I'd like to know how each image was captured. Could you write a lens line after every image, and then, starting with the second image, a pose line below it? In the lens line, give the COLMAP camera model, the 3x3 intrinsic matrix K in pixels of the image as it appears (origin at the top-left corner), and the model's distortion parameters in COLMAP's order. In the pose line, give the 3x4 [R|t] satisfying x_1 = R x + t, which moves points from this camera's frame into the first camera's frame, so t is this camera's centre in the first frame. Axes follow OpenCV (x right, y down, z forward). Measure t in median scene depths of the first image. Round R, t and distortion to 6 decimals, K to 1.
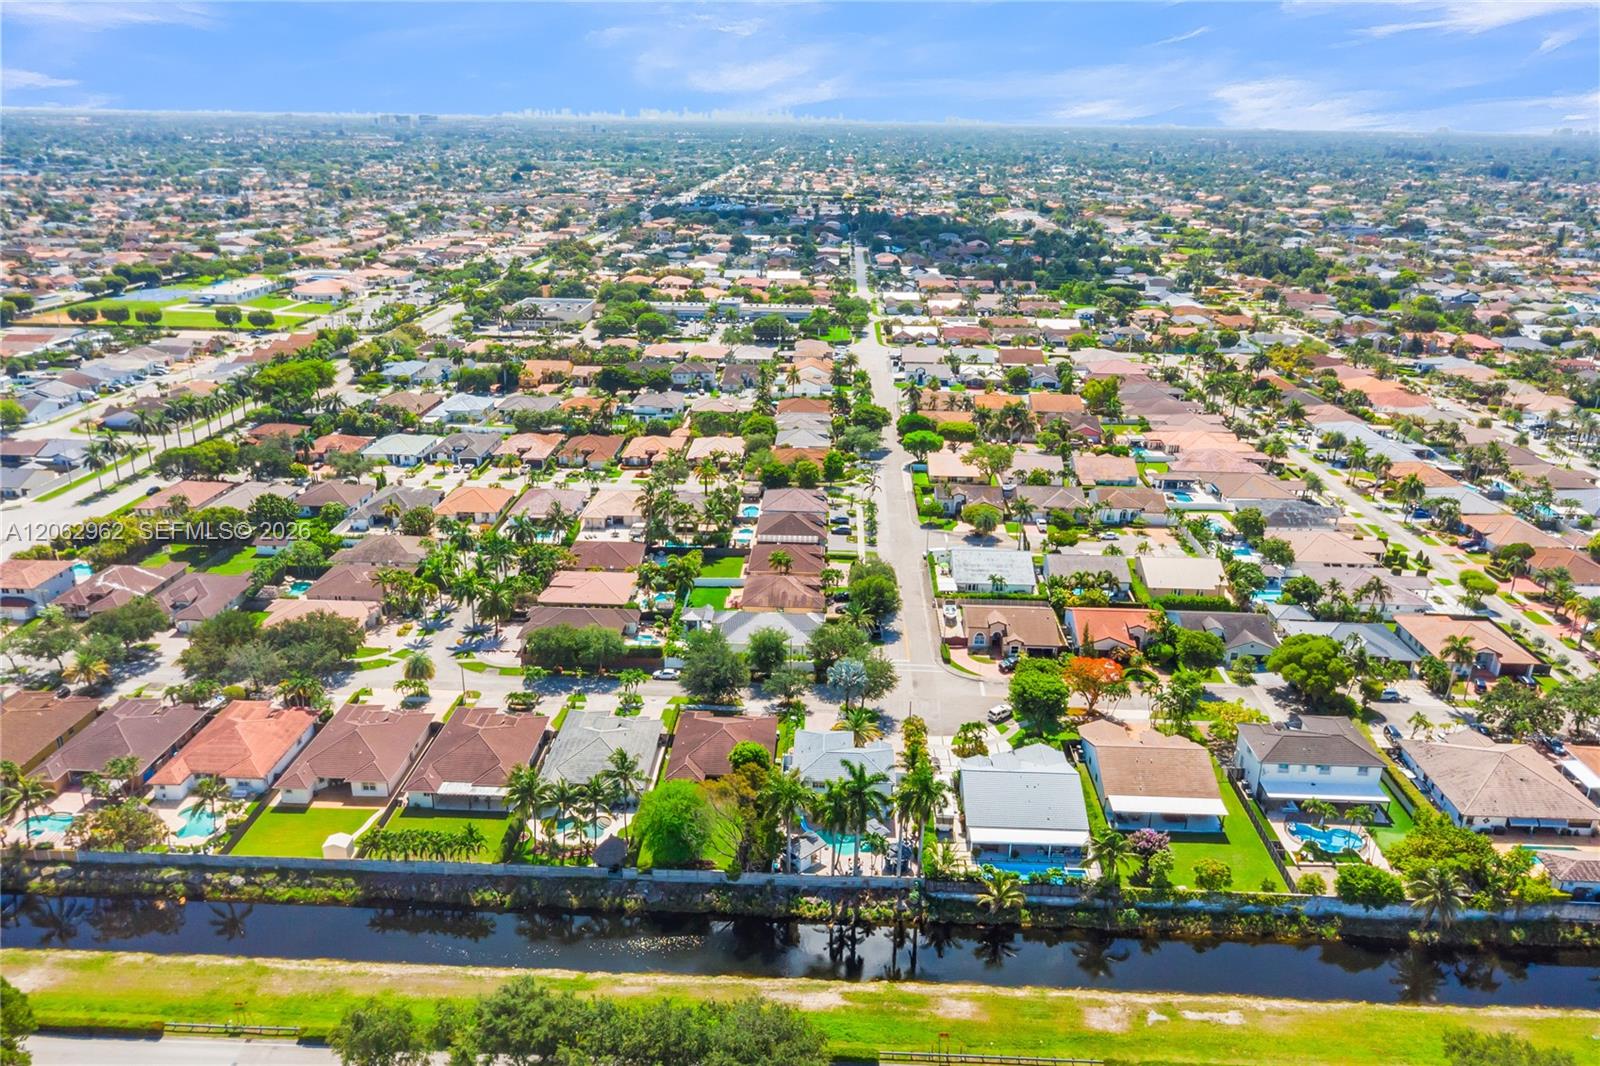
lens RADIAL K [[1135.0, 0, 810.8], [0, 1135.0, 506.8], [0, 0, 1]] dist [0.003597, 0.004124]
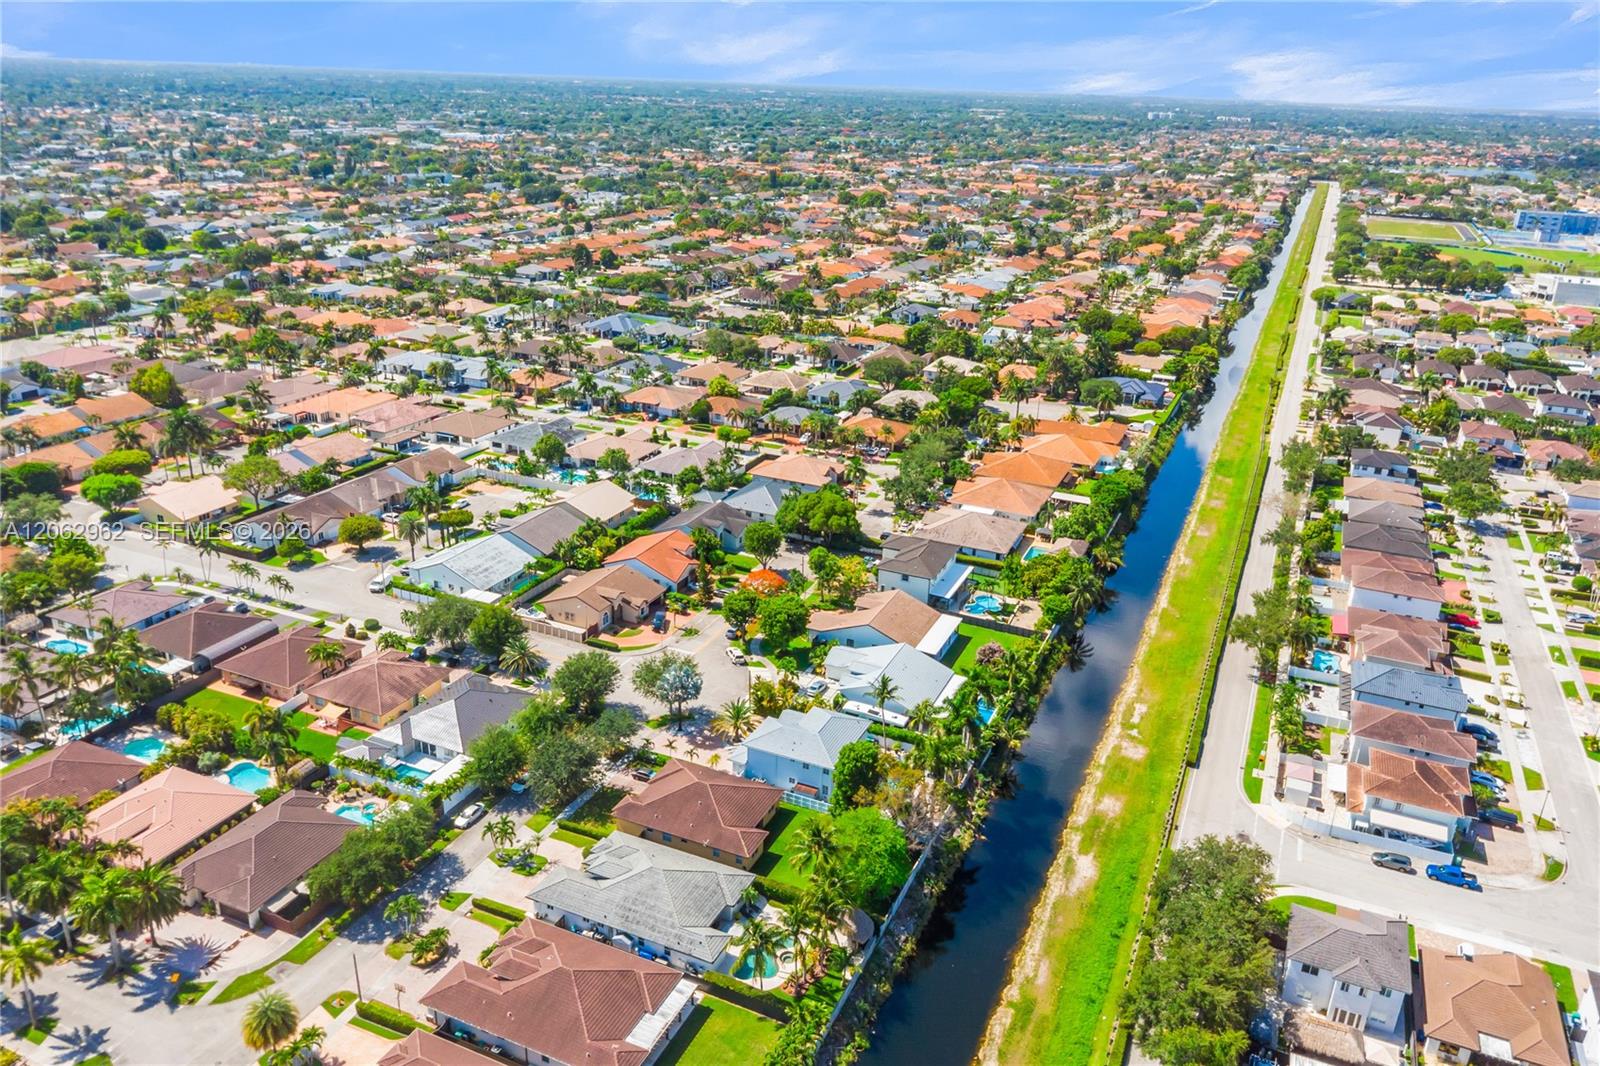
lens RADIAL K [[1135.0, 0, 810.8], [0, 1135.0, 506.8], [0, 0, 1]] dist [0.003597, 0.004124]
pose [[0.389721, -0.324740, 0.861778, -0.539669], [0.271705, 0.934657, 0.229330, -0.134150], [-0.879940, 0.144774, 0.452489, 0.376493]]
